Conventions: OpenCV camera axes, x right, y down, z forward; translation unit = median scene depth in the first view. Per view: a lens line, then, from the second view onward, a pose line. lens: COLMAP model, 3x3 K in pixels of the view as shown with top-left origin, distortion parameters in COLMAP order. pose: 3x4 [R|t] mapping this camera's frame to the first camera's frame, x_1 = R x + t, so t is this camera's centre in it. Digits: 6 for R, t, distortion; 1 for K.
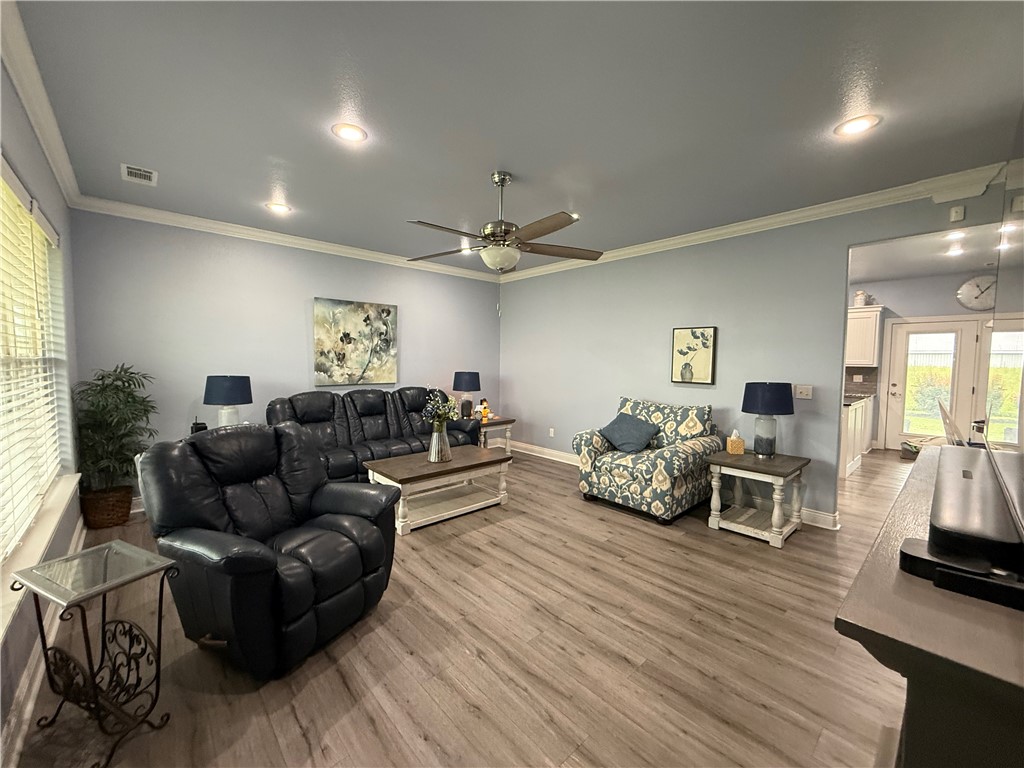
lens RADIAL K [[407.9, 0, 514.1], [0, 407.9, 382.7], [0, 0, 1]] dist [-0.000024, 0.000224]
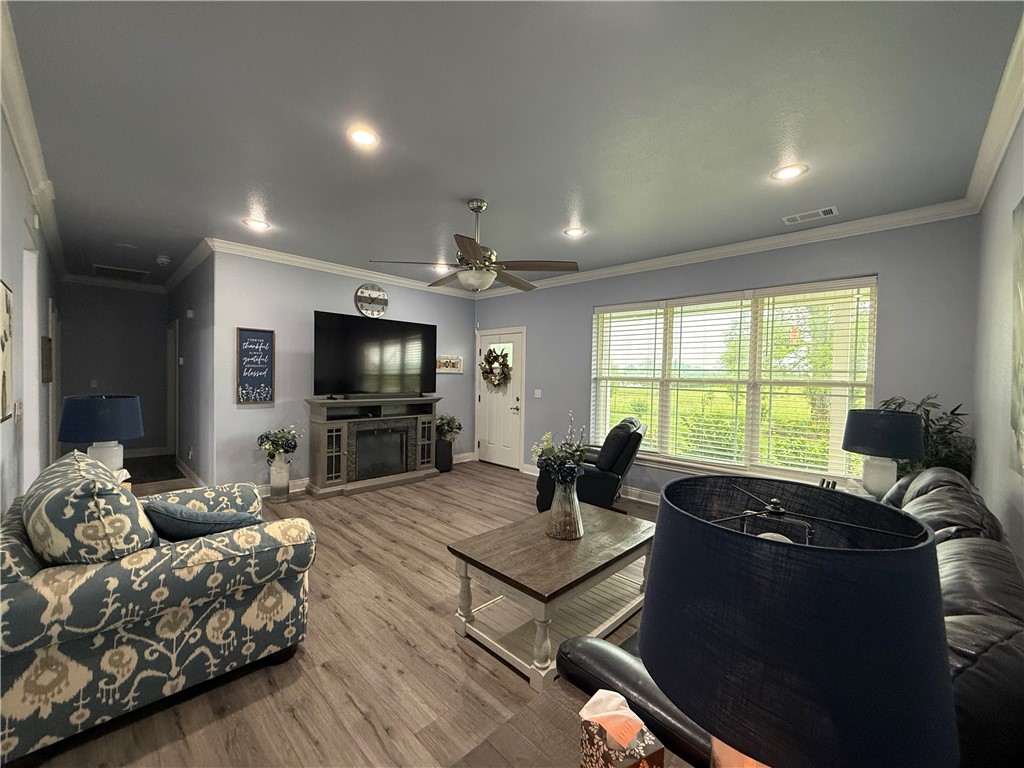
lens RADIAL K [[407.9, 0, 513.8], [0, 407.9, 386.0], [0, 0, 1]] dist [-0.000024, 0.000224]
pose [[-0.997692, -0.030016, -0.060900, -0.084903], [-0.035139, 0.995772, 0.084874, -0.144220], [0.058095, 0.086819, -0.994529, 2.448417]]
